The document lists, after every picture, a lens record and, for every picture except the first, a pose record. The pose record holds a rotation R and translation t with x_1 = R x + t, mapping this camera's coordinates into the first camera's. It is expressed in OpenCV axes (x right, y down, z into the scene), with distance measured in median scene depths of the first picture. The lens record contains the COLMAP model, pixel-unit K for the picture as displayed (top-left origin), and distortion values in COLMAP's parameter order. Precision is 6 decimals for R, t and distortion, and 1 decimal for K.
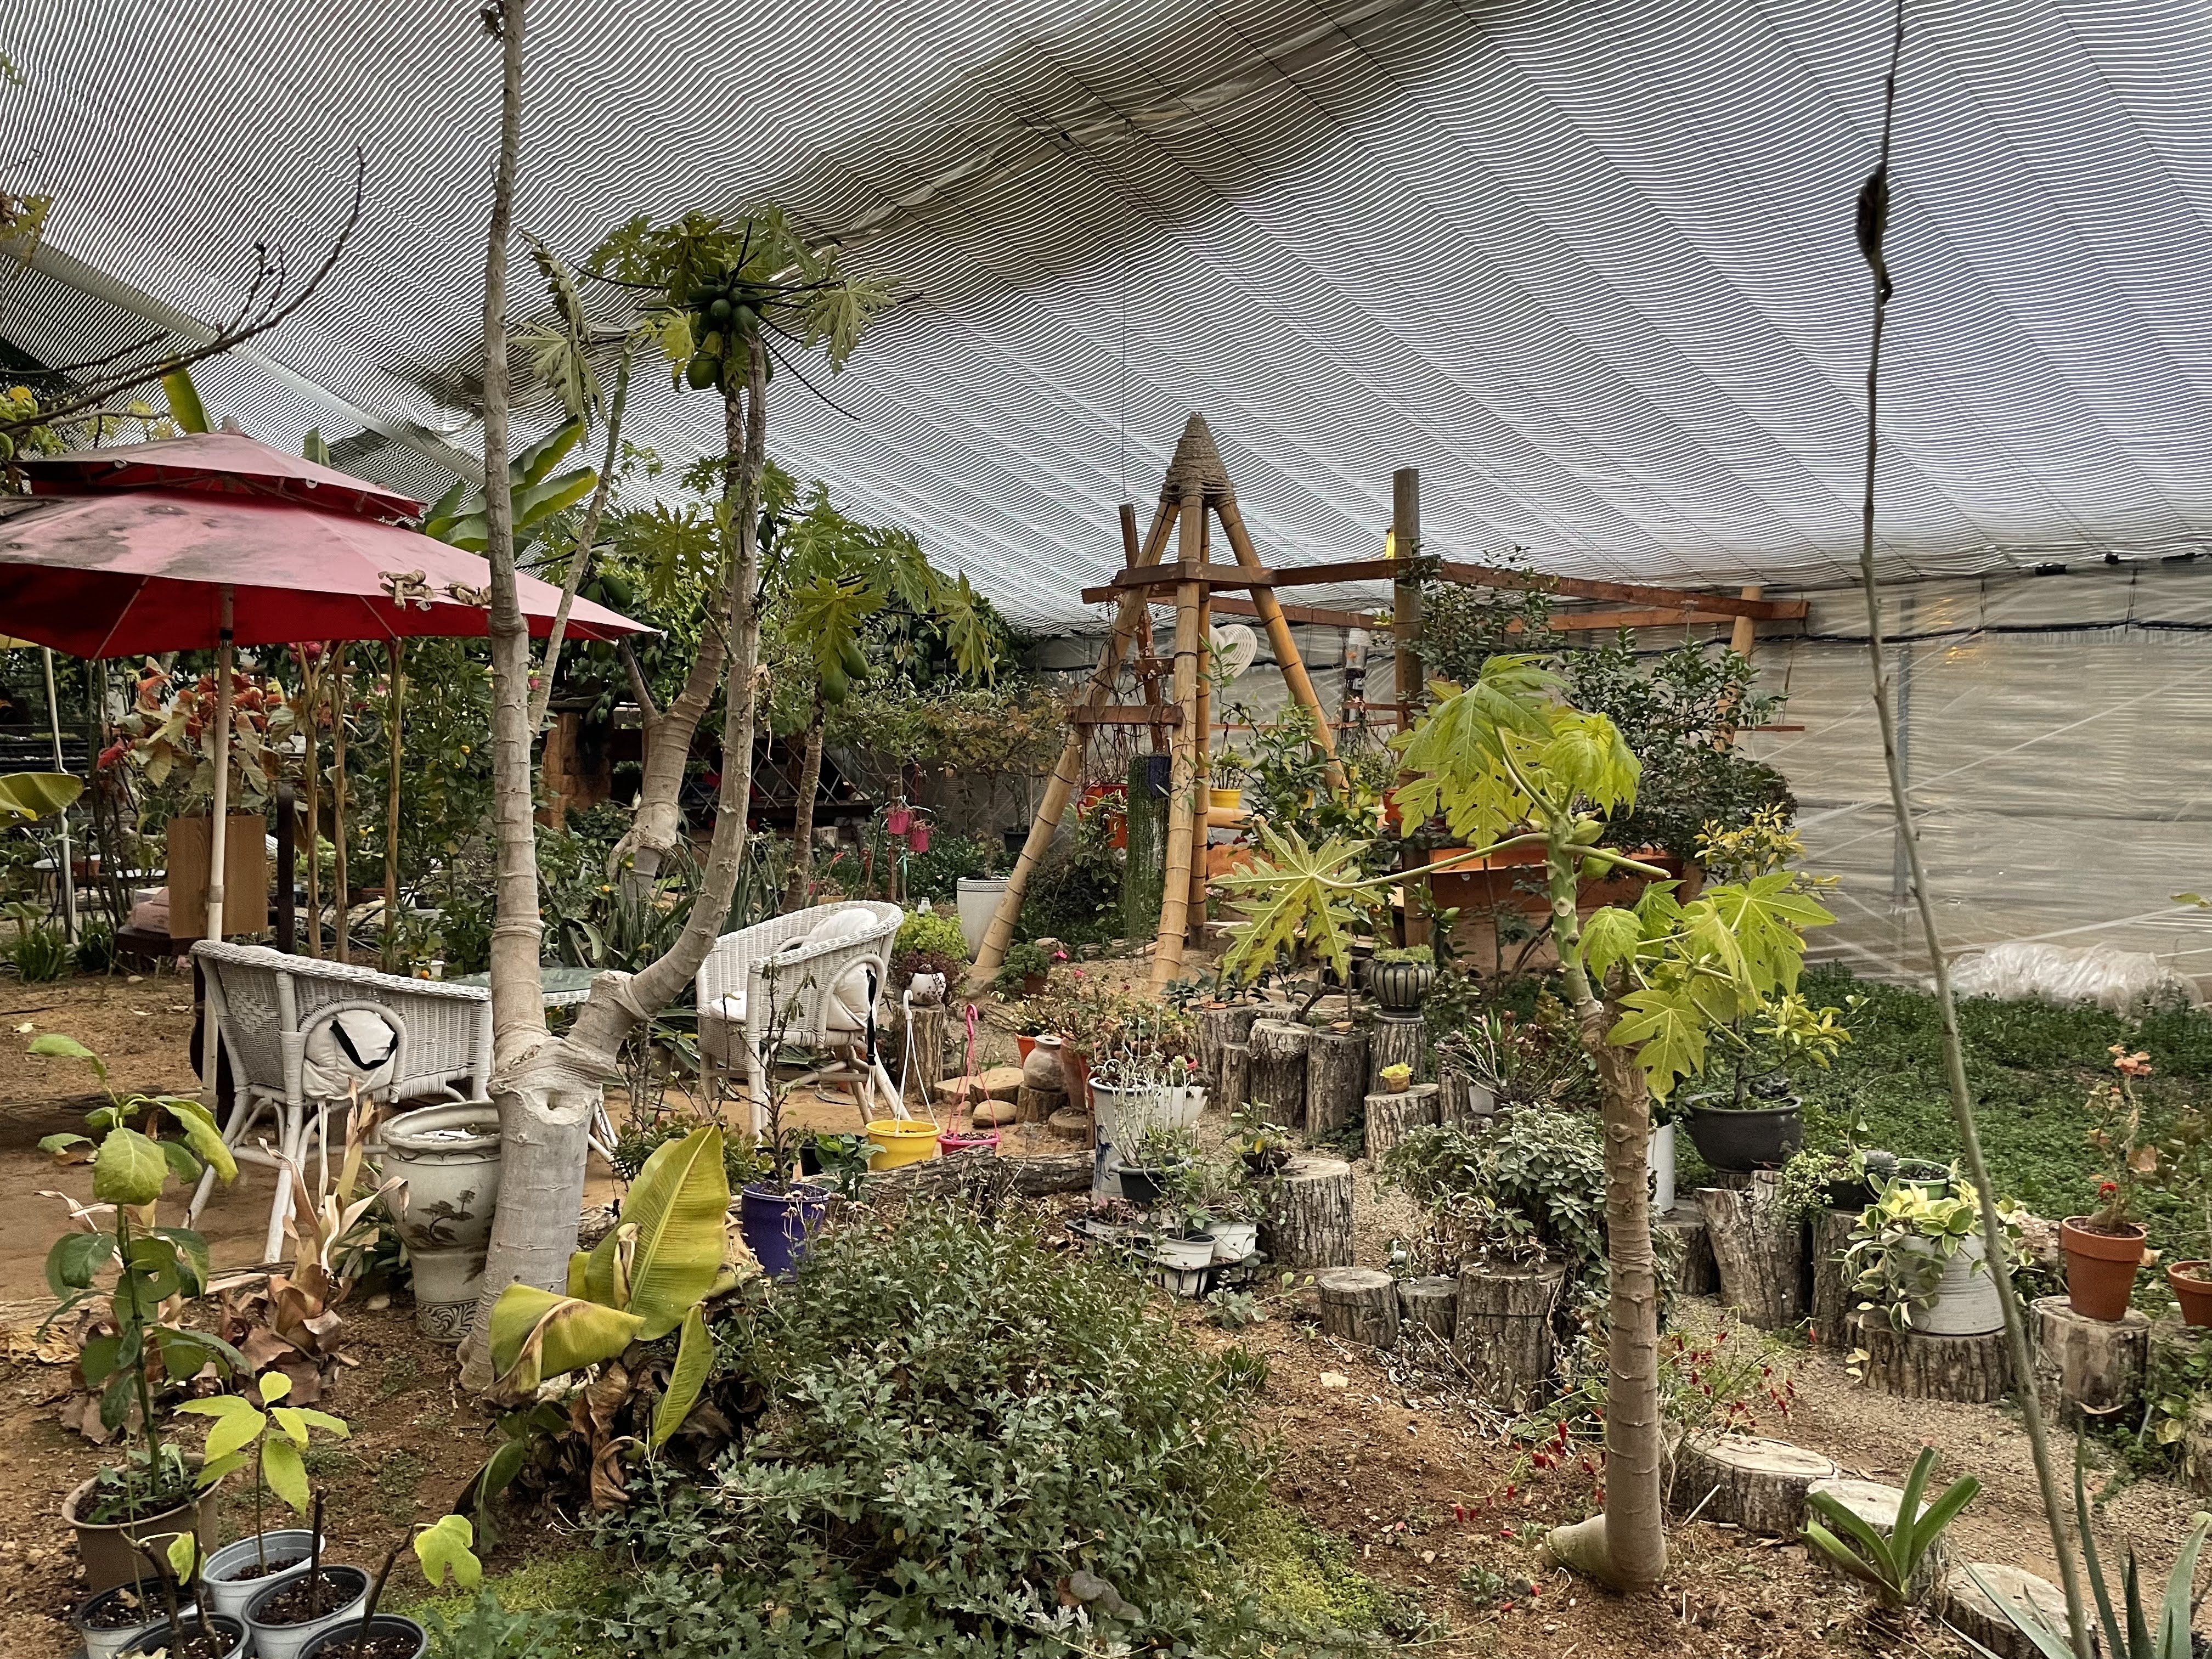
lens RADIAL K [[1683.0, 0, 1106.0], [0, 1683.0, 829.5], [0, 0, 1]] dist [0.088867, -0.108039]
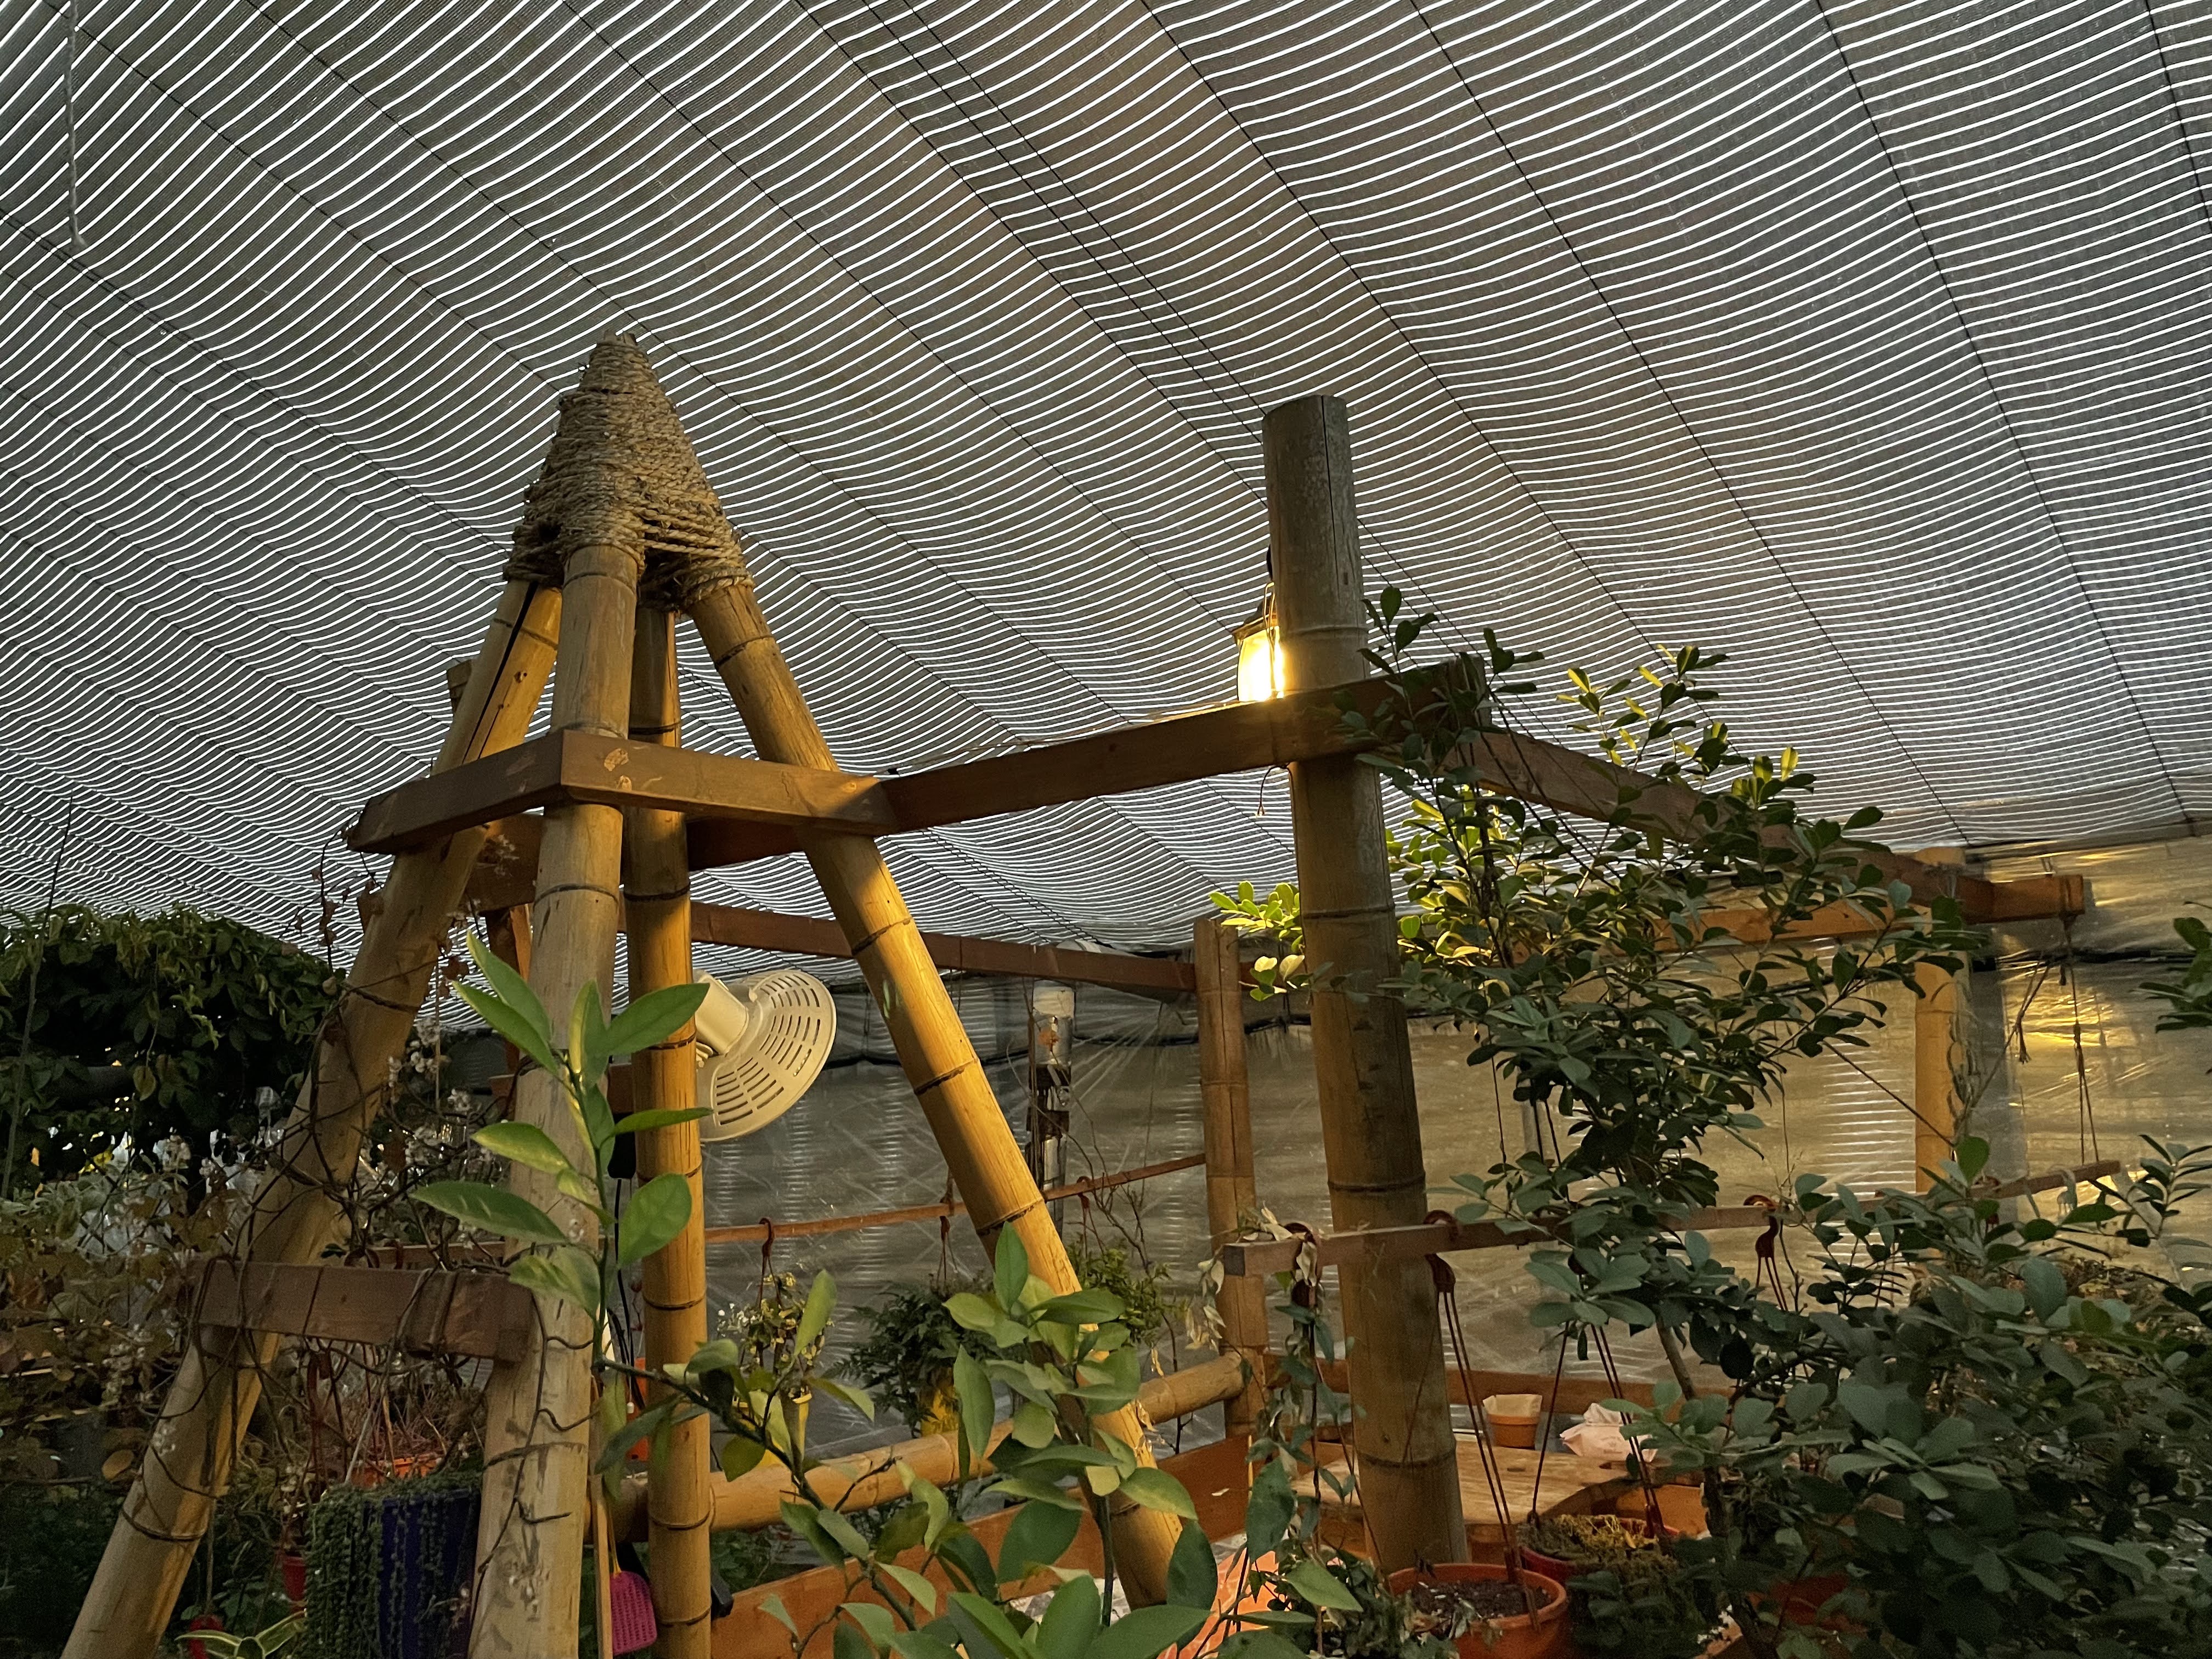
lens RADIAL K [[1683.0, 0, 1106.0], [0, 1683.0, 829.5], [0, 0, 1]] dist [0.088867, -0.108039]
pose [[0.970483, -0.011242, 0.240907, 0.064136], [0.064813, 0.974322, -0.215631, -0.073424], [-0.232296, 0.224880, 0.946291, 0.685165]]
